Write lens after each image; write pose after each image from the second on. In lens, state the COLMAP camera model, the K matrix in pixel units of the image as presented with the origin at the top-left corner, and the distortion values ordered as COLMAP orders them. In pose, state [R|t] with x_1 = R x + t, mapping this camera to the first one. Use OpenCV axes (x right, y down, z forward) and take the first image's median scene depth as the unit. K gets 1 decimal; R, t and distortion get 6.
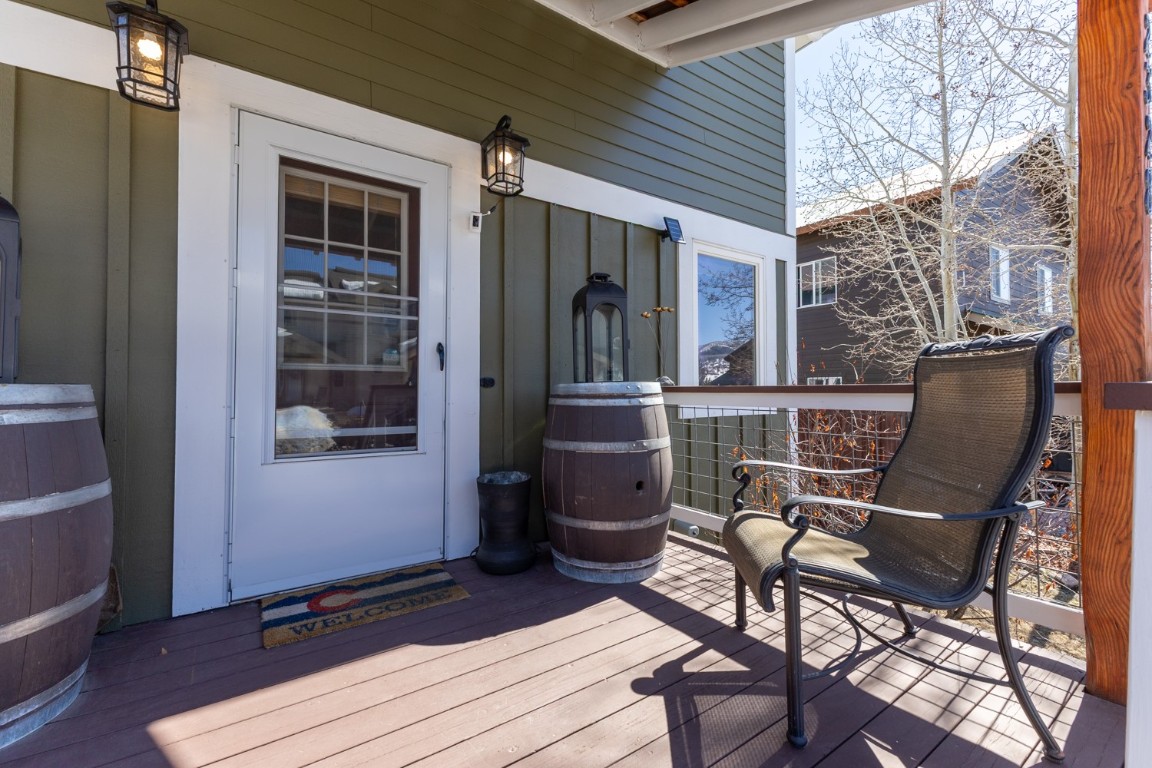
lens RADIAL K [[499.6, 0, 579.3], [0, 499.6, 385.5], [0, 0, 1]] dist [0.008387, -0.002429]
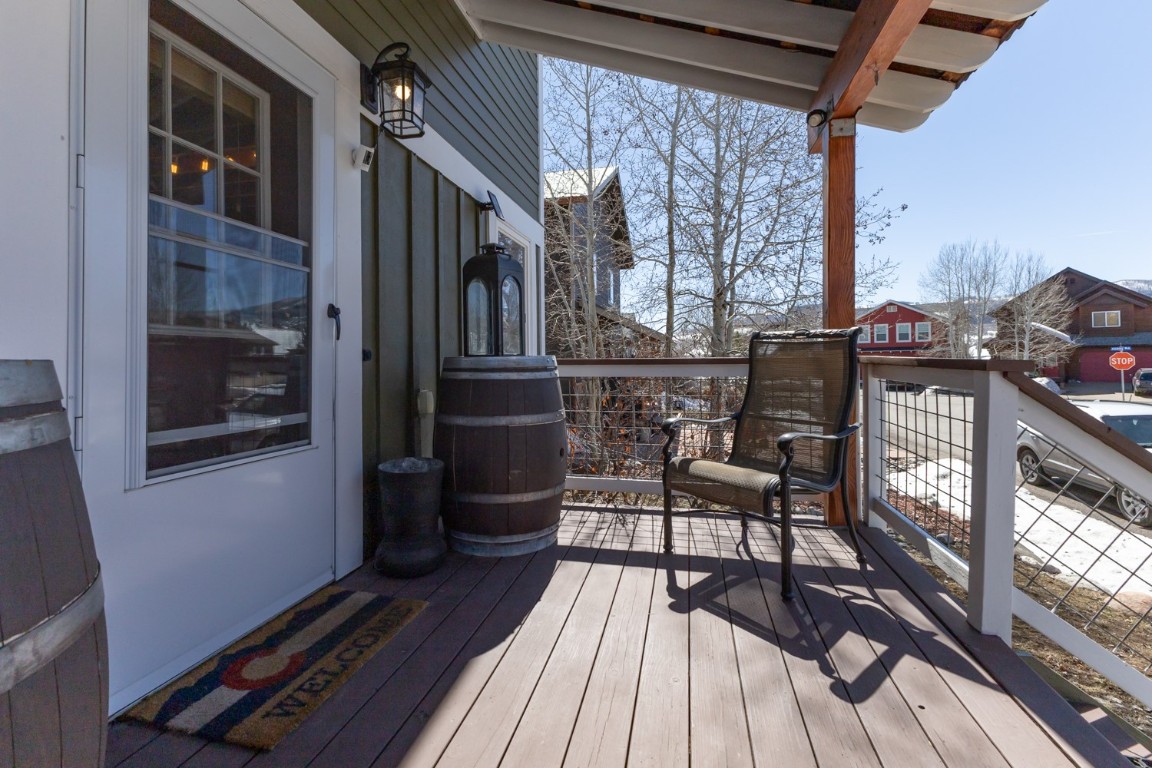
lens RADIAL K [[499.6, 0, 616.2], [0, 499.6, 356.8], [0, 0, 1]] dist [0.008387, -0.002429]
pose [[0.741926, 0.000770, 0.670482, -0.506425], [-0.002089, 0.999997, 0.001163, -0.005482], [-0.670479, -0.002263, 0.741925, 0.128608]]
